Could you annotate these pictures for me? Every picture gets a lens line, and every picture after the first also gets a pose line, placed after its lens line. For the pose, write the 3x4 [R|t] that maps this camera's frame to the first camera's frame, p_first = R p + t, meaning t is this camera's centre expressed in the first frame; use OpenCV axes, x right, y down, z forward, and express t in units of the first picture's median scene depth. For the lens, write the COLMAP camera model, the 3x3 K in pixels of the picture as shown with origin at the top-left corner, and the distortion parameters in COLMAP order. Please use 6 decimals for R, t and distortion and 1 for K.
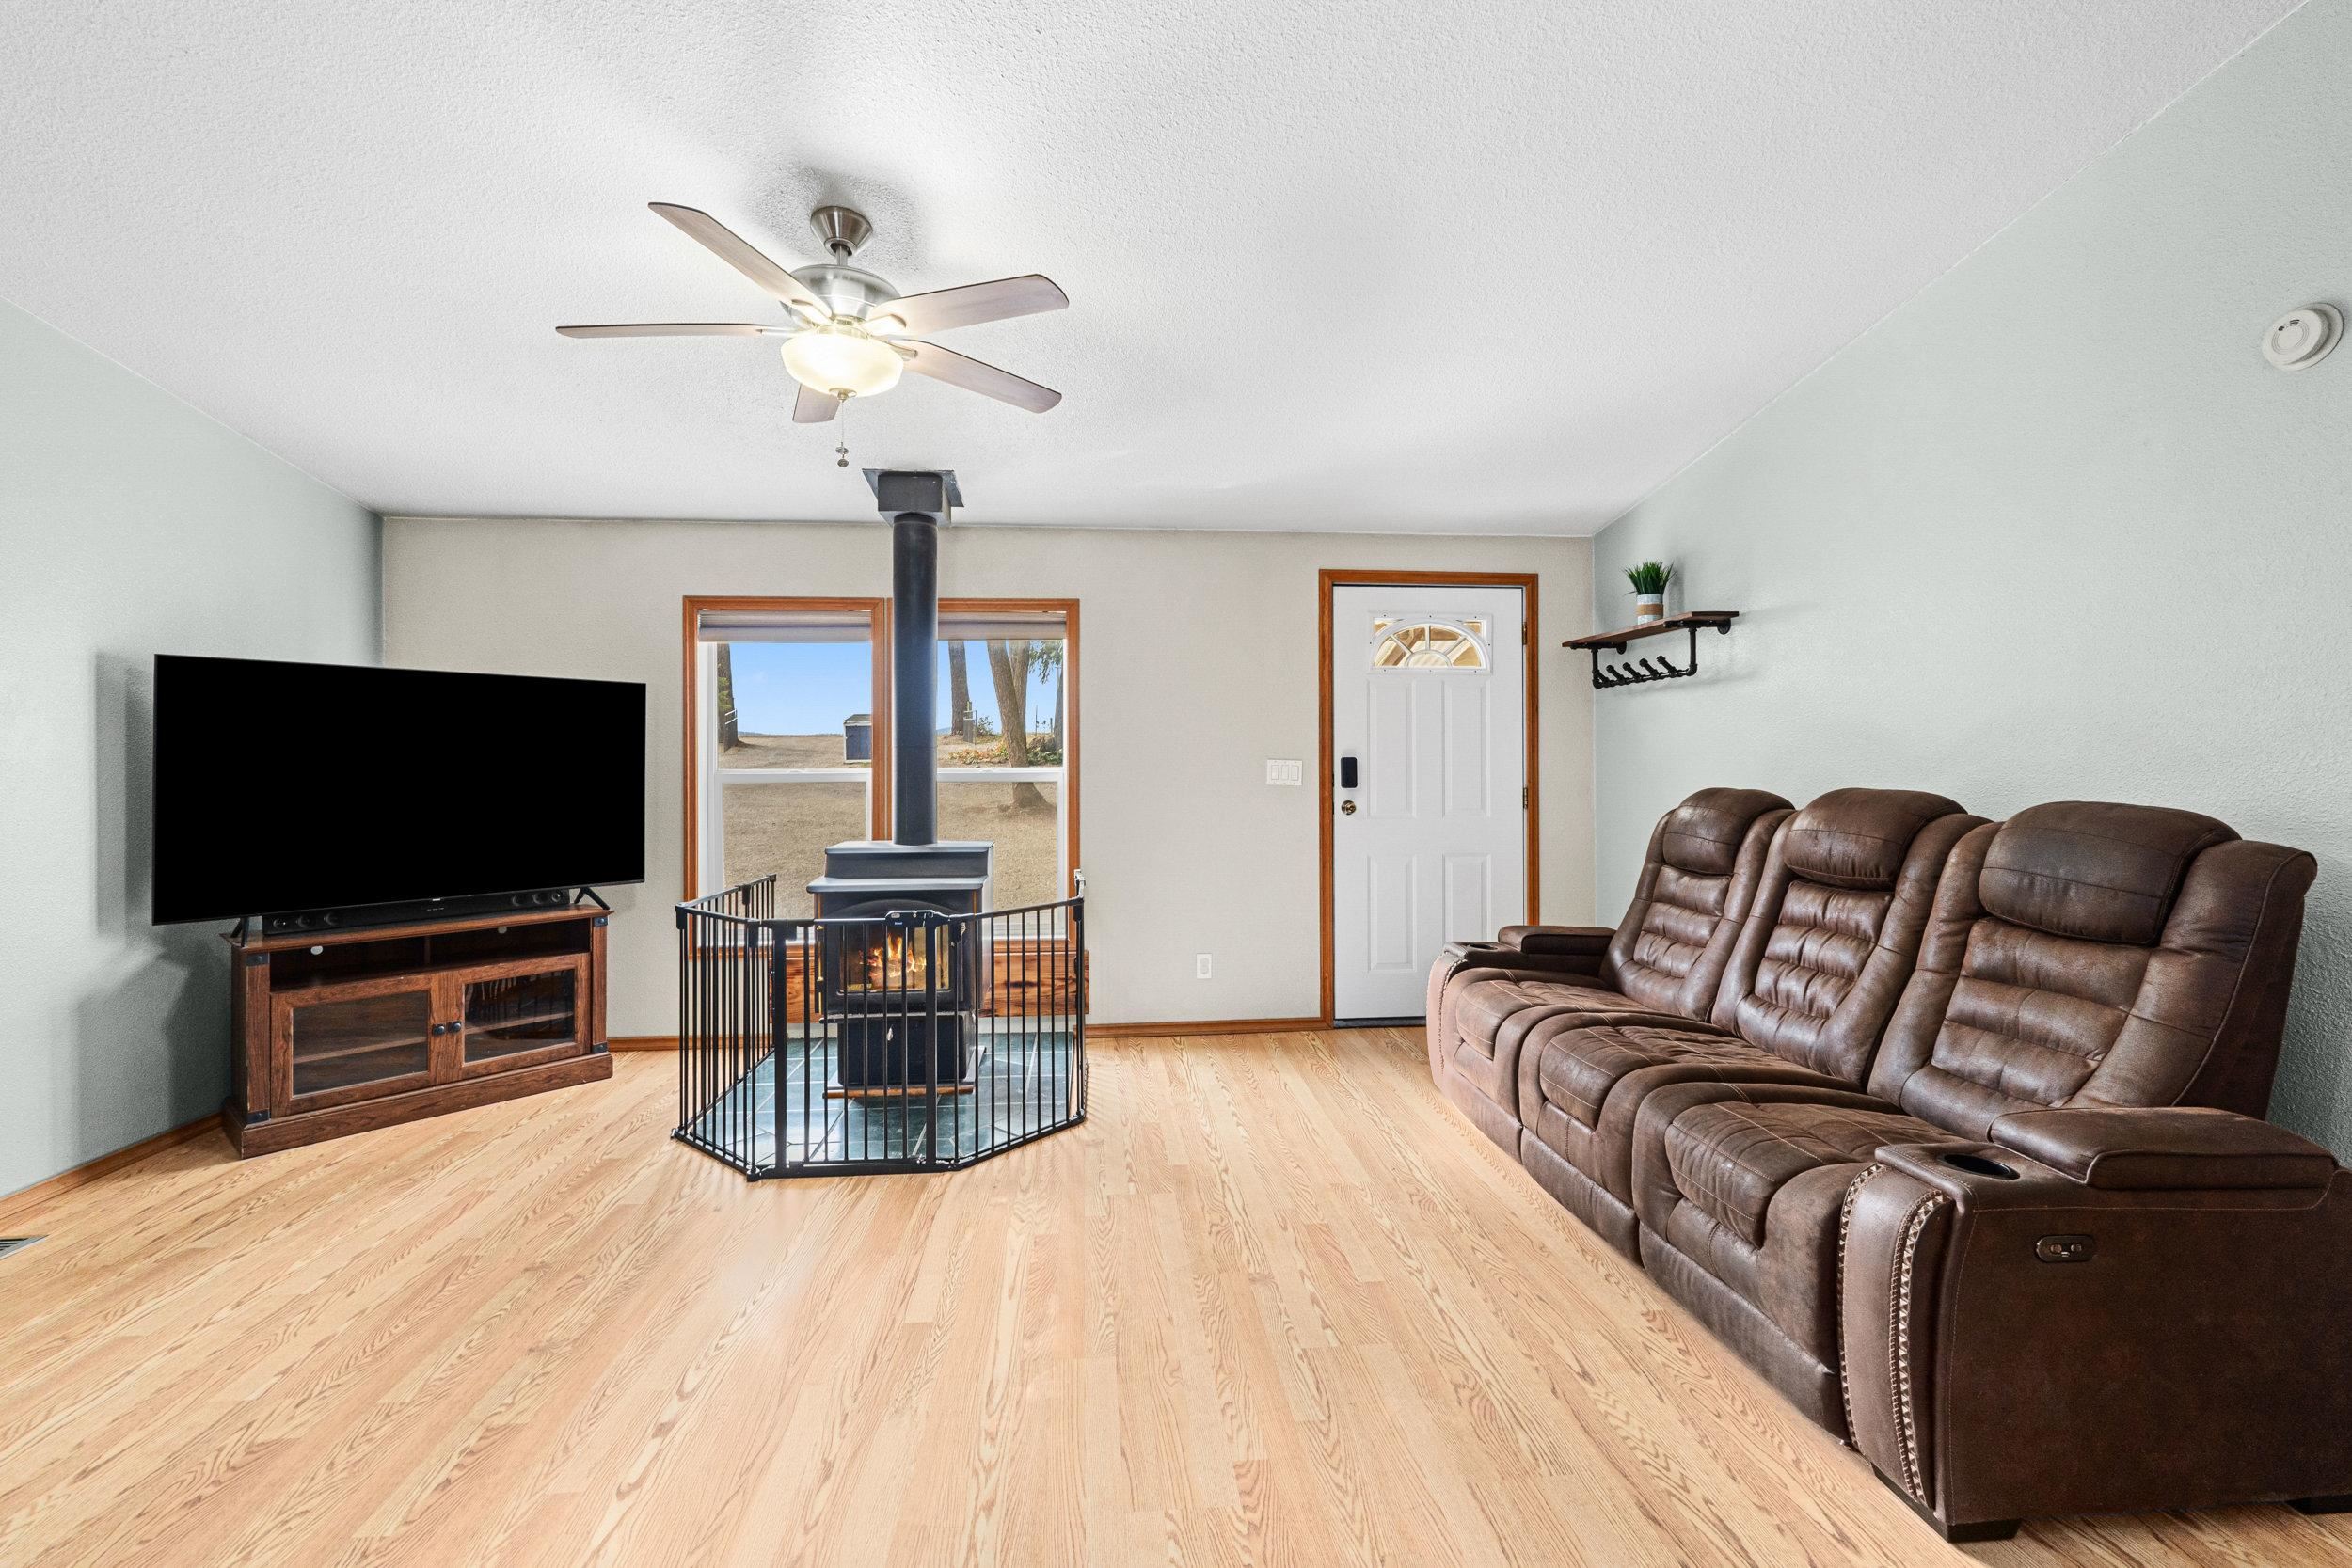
lens RADIAL K [[984.1, 0, 1163.6], [0, 984.1, 766.1], [0, 0, 1]] dist [-0.009485, -0.000187]
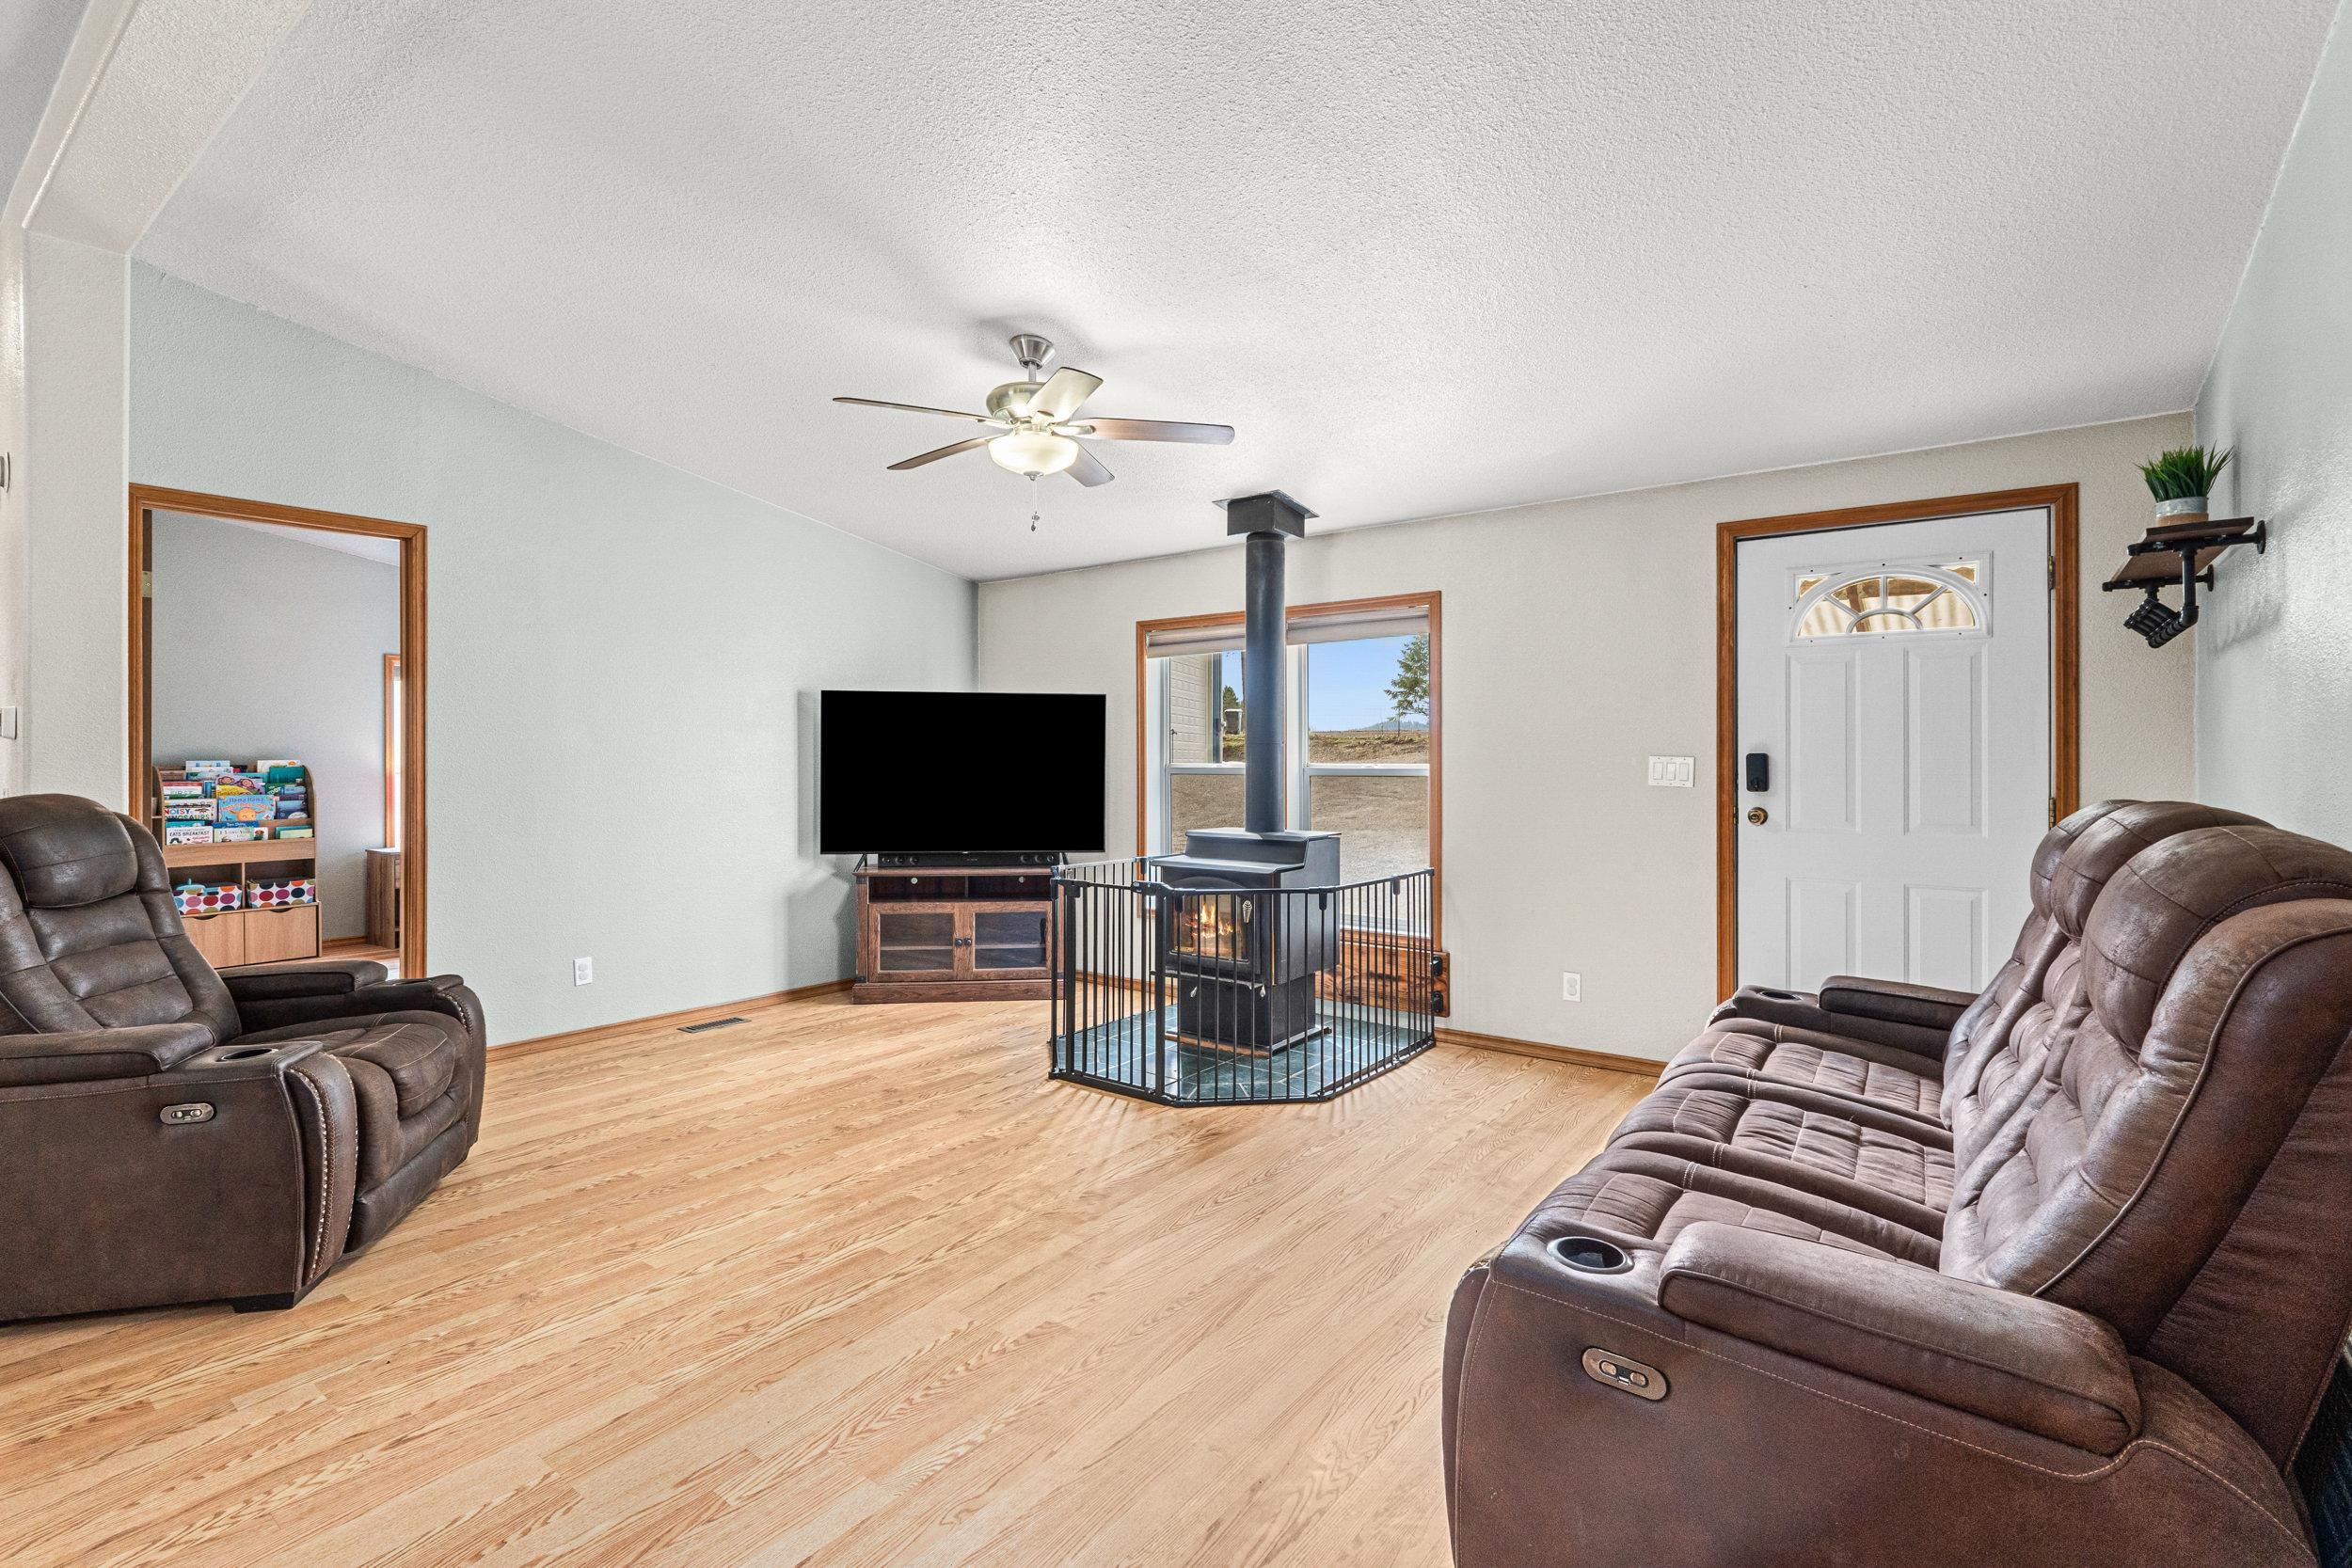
lens RADIAL K [[1065.2, 0, 1178.2], [0, 1065.2, 768.1], [0, 0, 1]] dist [-0.007585, 0.001984]
pose [[0.743883, 0.009909, -0.668236, 0.481996], [-0.007115, 0.999951, 0.006907, 0.000559], [0.668272, -0.000383, 0.743917, 0.047465]]
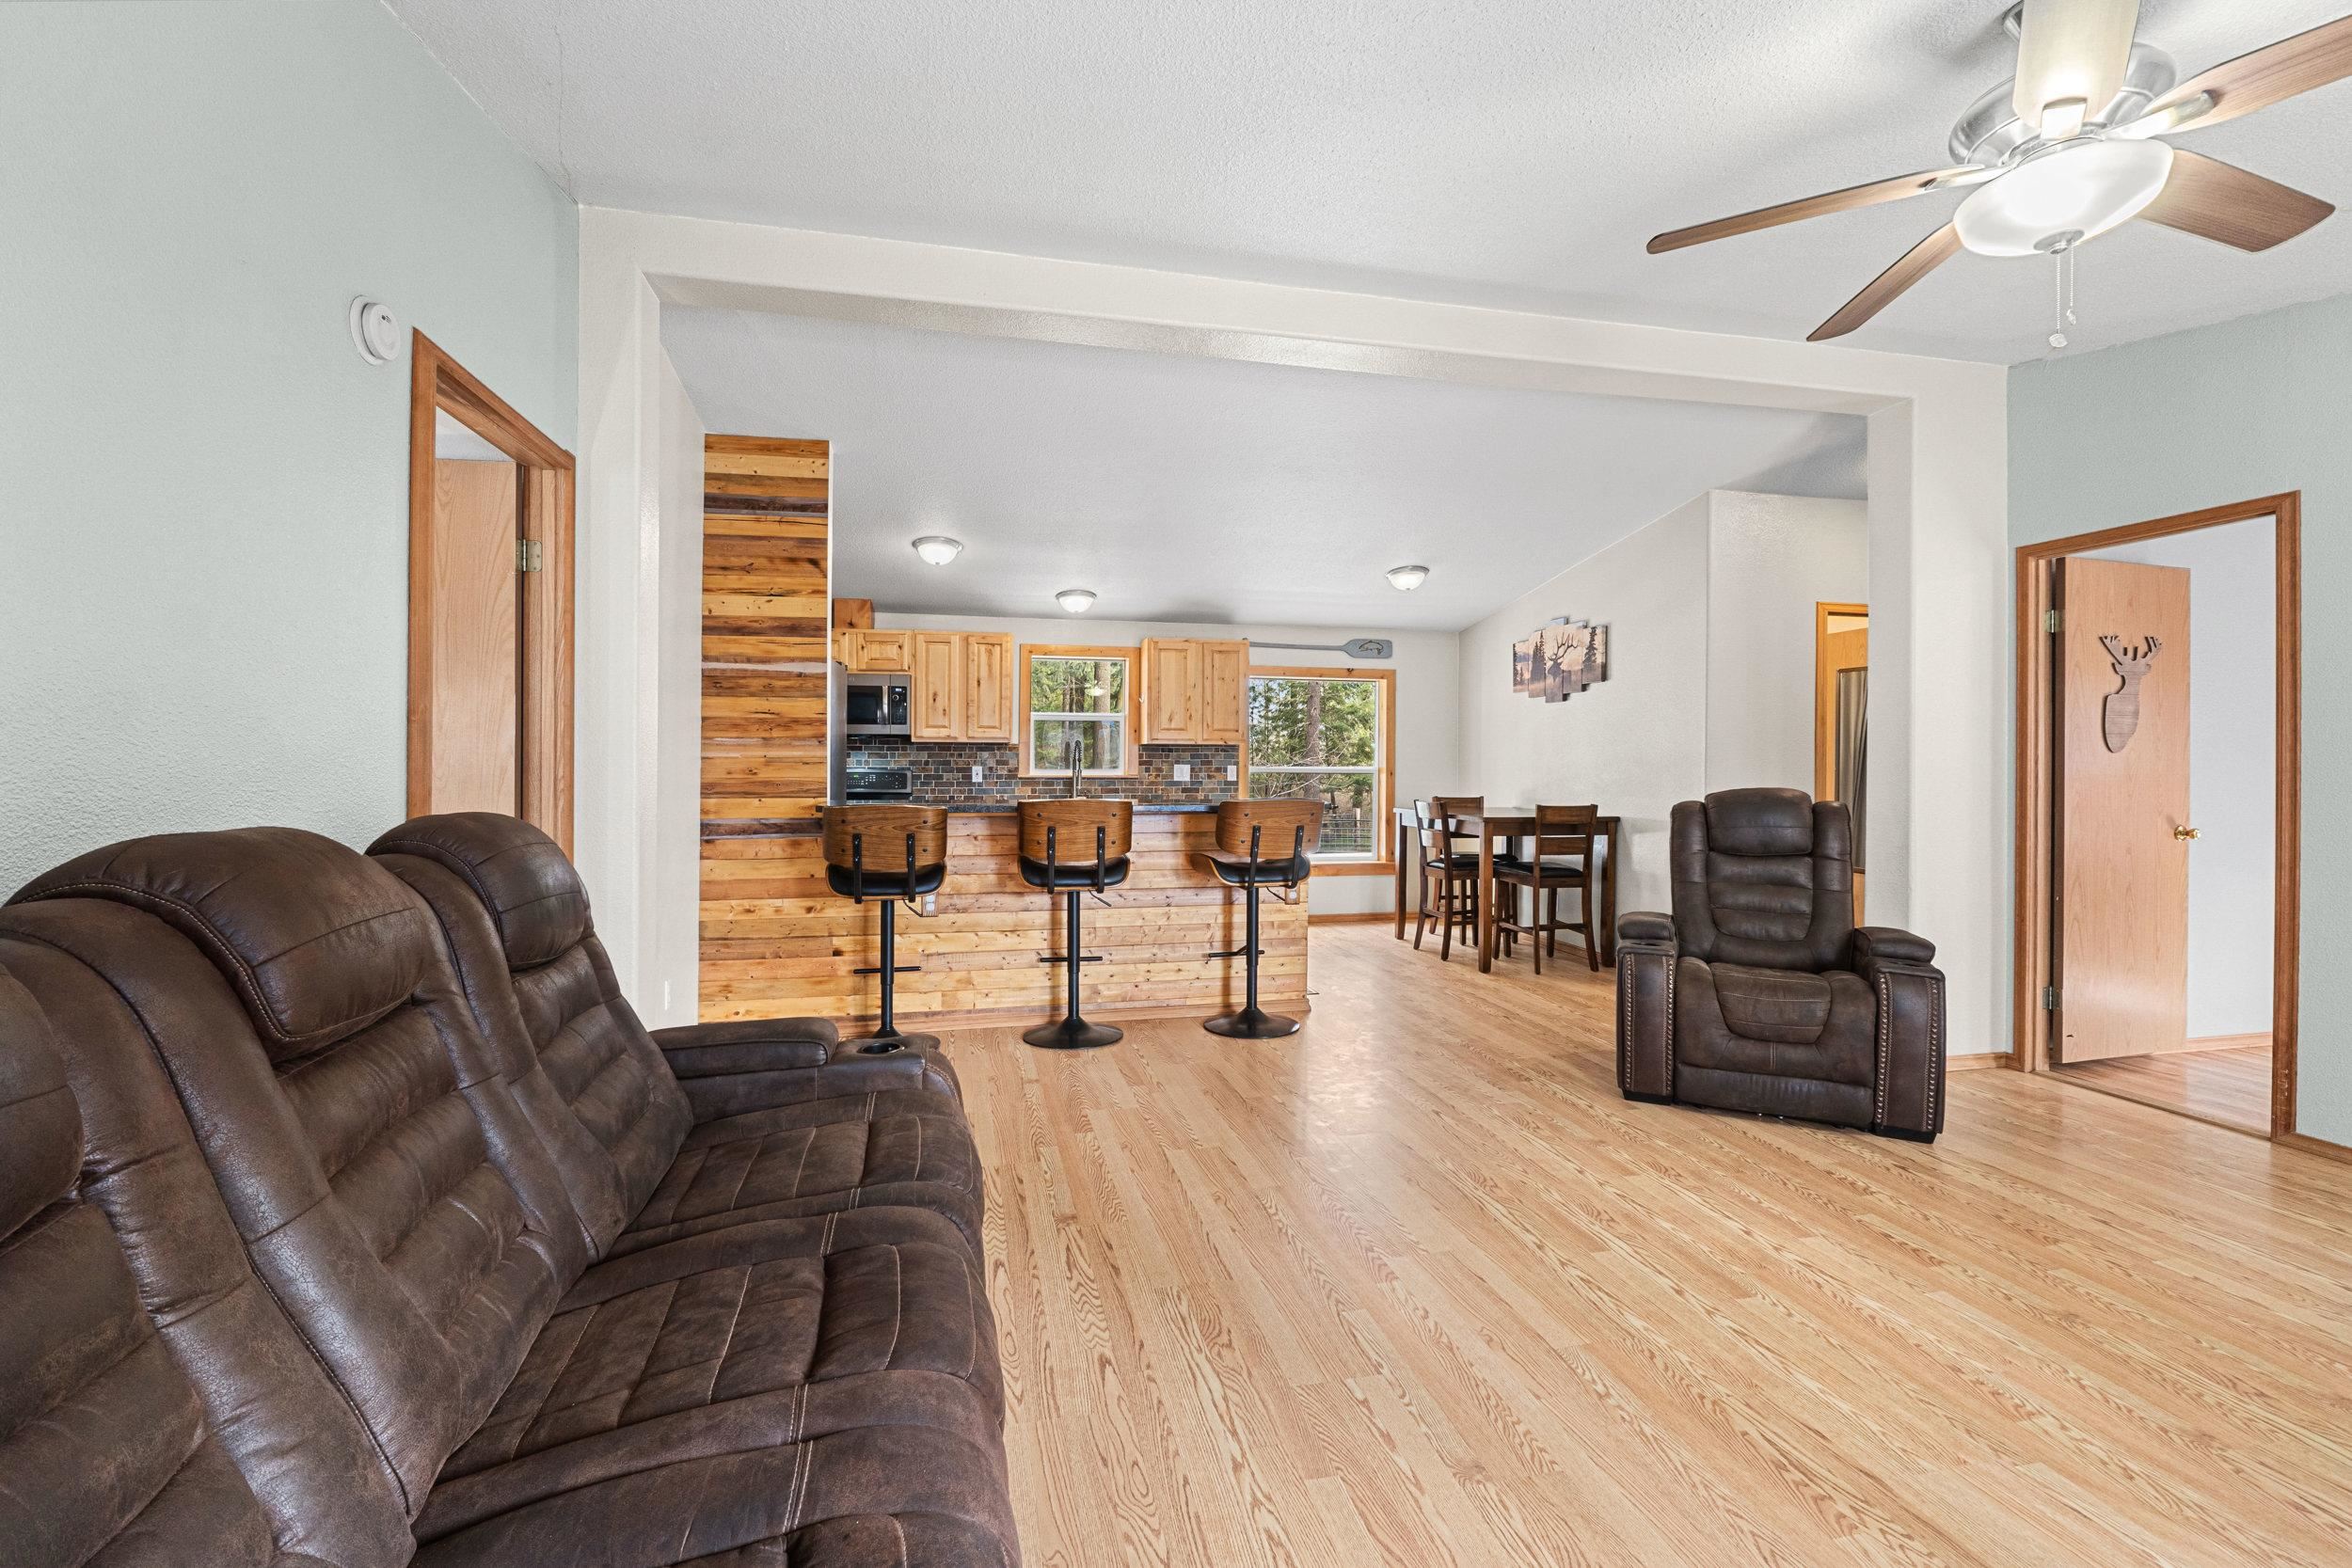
lens RADIAL K [[984.1, 0, 1157.8], [0, 984.1, 764.3], [0, 0, 1]] dist [-0.009485, -0.000187]
pose [[-0.992392, 0.000836, -0.123113, 0.253341], [-0.000290, 0.999958, 0.009130, -0.007152], [0.123115, 0.009096, -0.992351, 1.021340]]
